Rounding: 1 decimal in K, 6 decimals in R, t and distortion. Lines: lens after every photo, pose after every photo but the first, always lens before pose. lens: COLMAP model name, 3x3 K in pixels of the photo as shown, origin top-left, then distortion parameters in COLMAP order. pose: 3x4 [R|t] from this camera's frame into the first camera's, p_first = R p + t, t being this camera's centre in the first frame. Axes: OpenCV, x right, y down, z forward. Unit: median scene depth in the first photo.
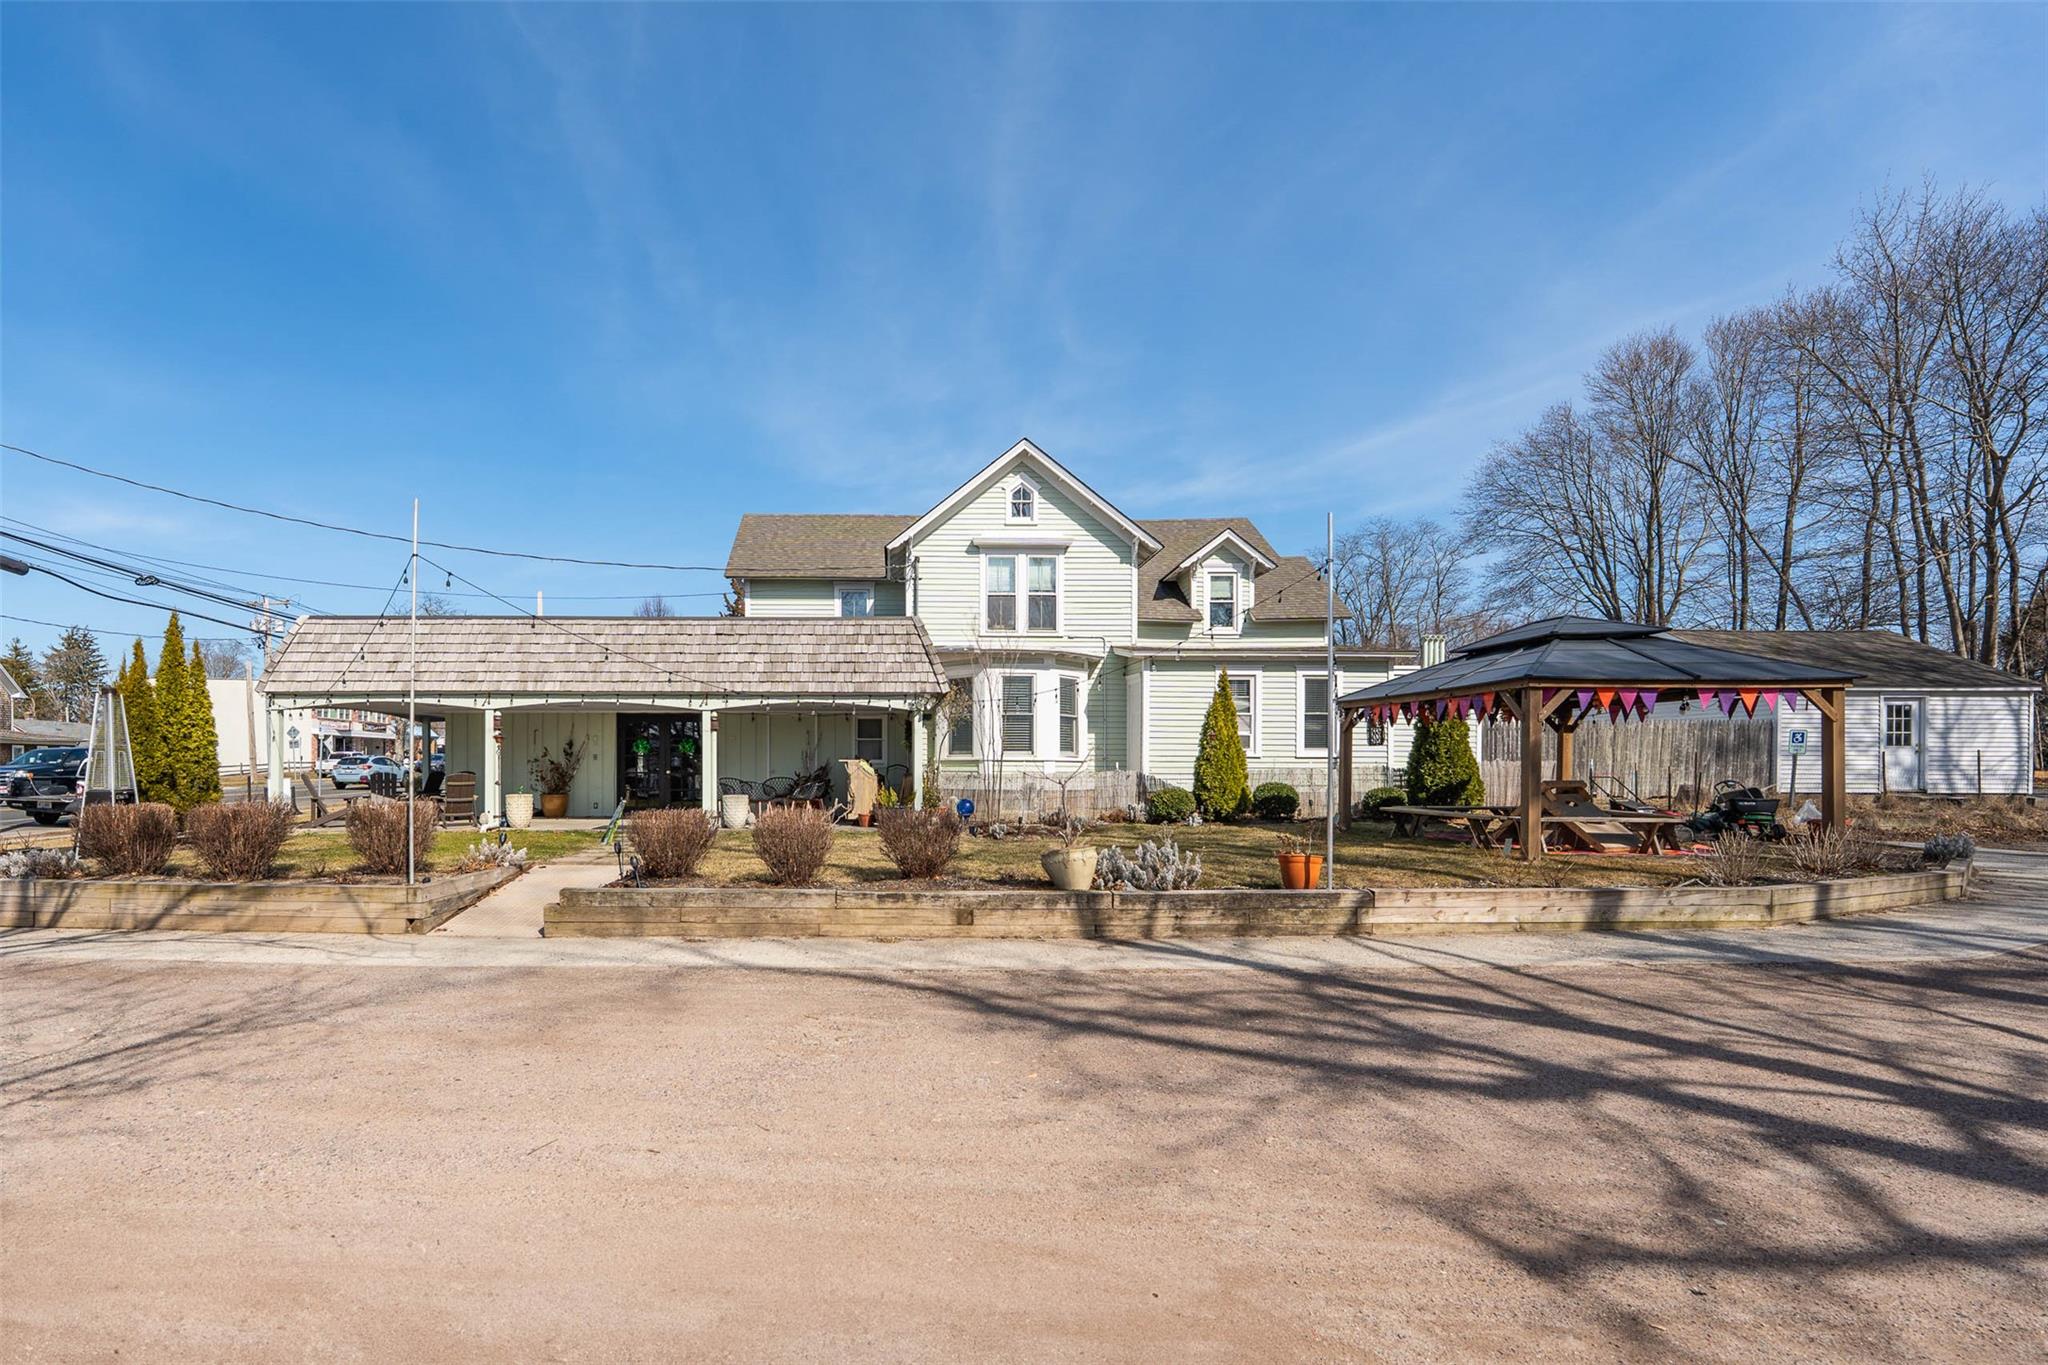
lens RADIAL K [[916.4, 0, 923.6], [0, 916.4, 768.1], [0, 0, 1]] dist [-0.002176, -0.000343]
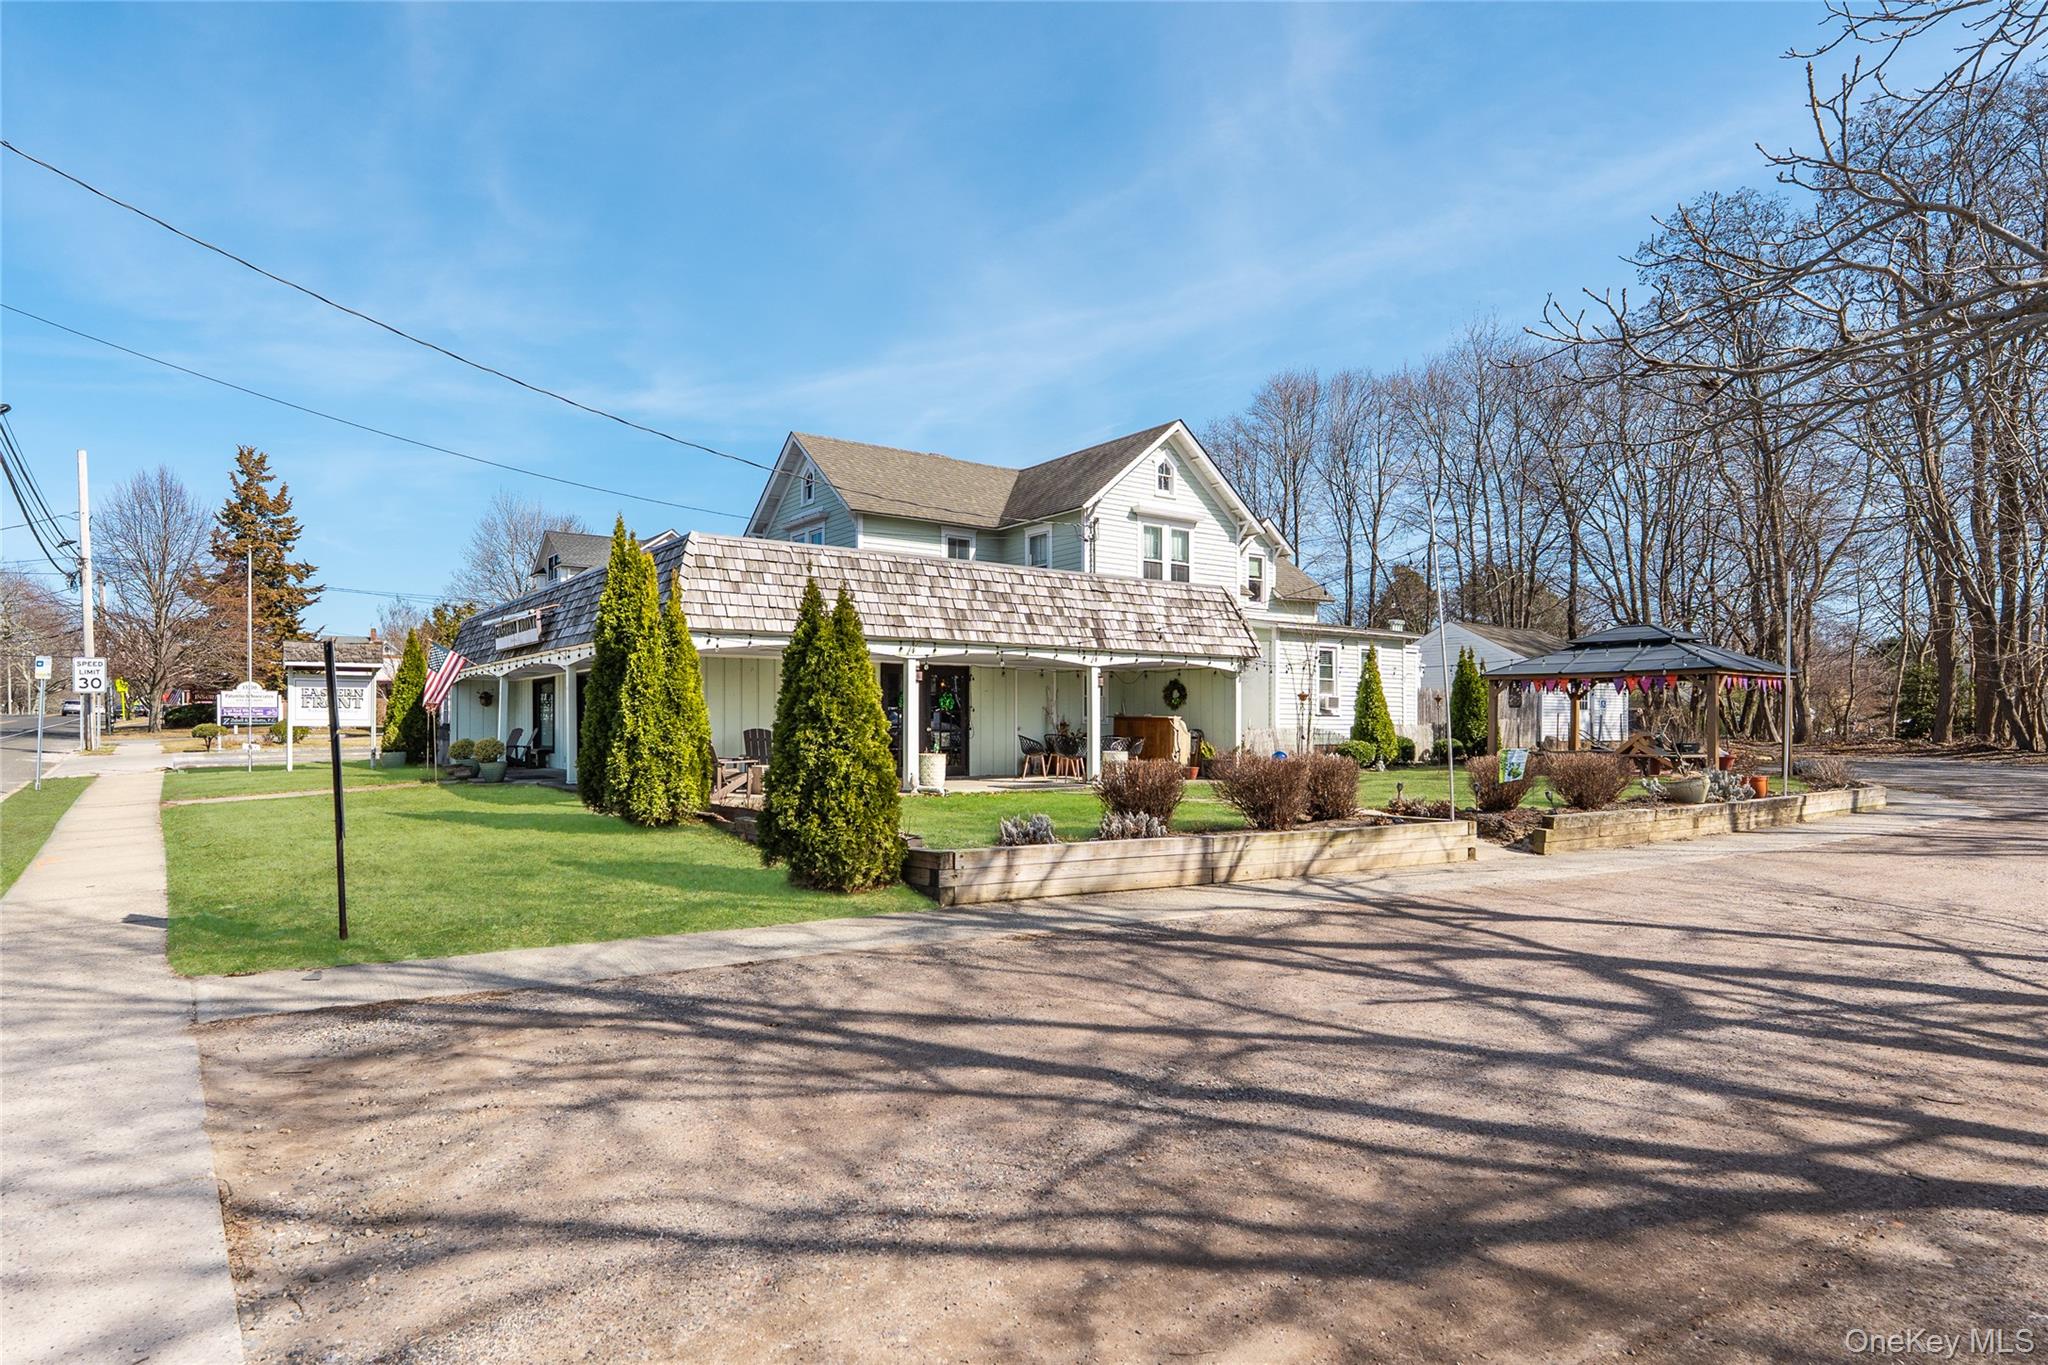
lens RADIAL K [[1079.0, 0, 952.1], [0, 1079.0, 735.8], [0, 0, 1]] dist [-0.000576, -0.000329]
pose [[0.839163, -0.006131, 0.543846, -0.842911], [0.001647, 0.999961, 0.008732, 0.001769], [-0.543878, -0.006432, 0.839140, 0.079087]]
